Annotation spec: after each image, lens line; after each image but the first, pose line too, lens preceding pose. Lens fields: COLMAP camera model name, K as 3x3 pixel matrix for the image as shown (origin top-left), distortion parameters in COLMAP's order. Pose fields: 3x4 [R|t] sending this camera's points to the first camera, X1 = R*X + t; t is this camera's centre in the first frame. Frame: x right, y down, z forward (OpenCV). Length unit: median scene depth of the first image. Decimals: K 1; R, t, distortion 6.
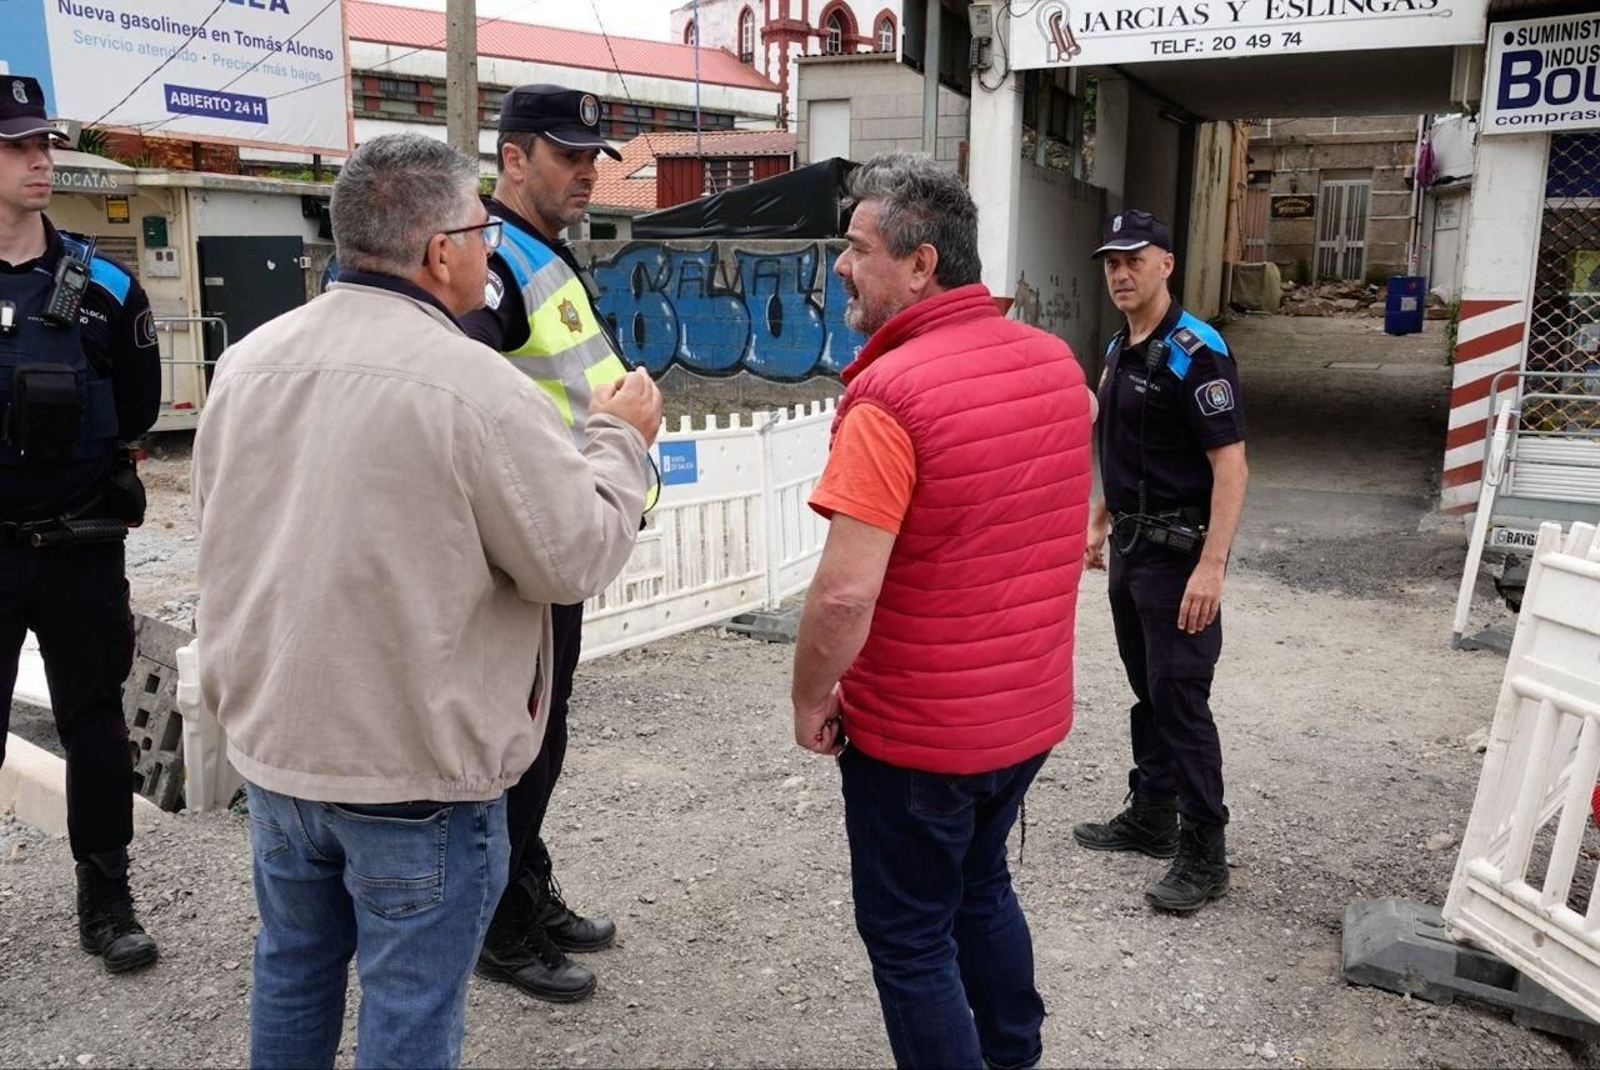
lens RADIAL K [[1371.0, 0, 800.0], [0, 1371.0, 535.0], [0, 0, 1]] dist [0.012714, -0.006772]
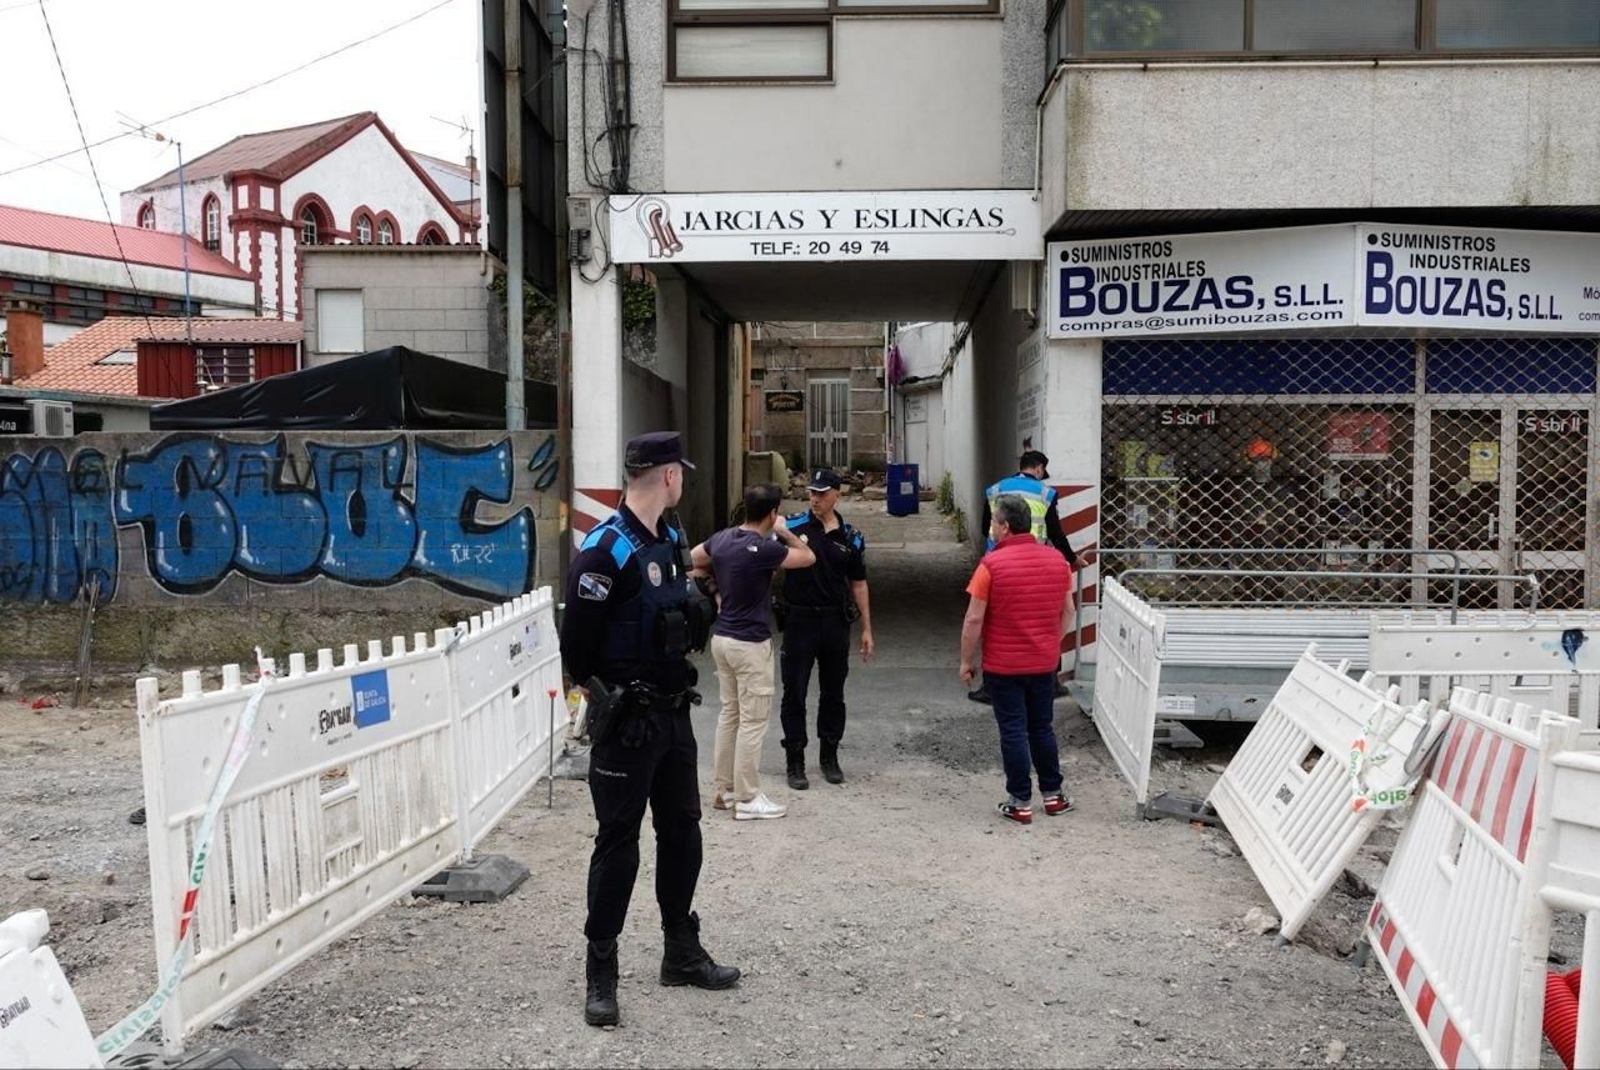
lens RADIAL K [[1334.3, 0, 800.0], [0, 1334.3, 535.0], [0, 0, 1]] dist [0.015125, 0.001835]
pose [[0.926390, -0.029624, 0.375399, -0.076869], [0.079541, 0.989802, -0.118178, -0.017946], [-0.368069, 0.139338, 0.919299, 0.082246]]
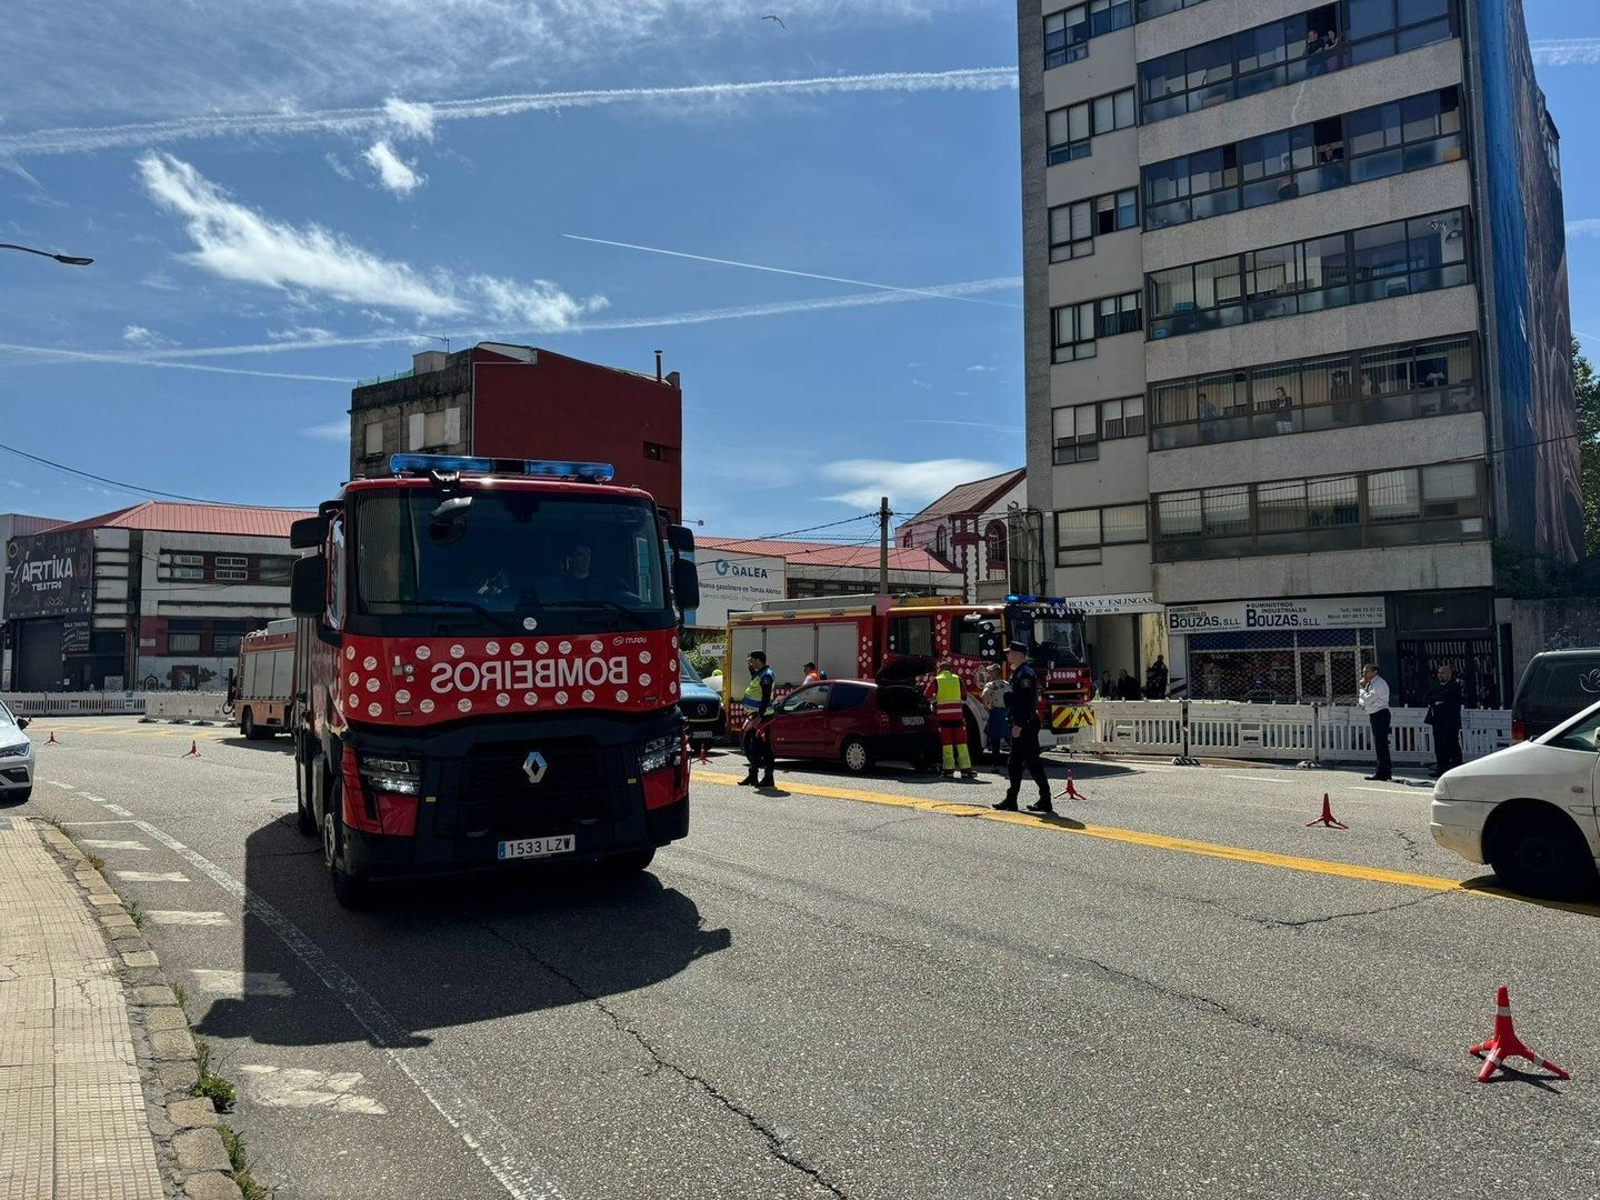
lens RADIAL K [[1133.4, 0, 800.0], [0, 1133.4, 600.0], [0, 0, 1]] dist [0.044247, -0.001244]
pose [[0.987972, -0.036228, -0.150330, -0.018014], [-0.003844, 0.966115, -0.258084, 0.324167], [0.154586, 0.255558, 0.954355, -1.643837]]
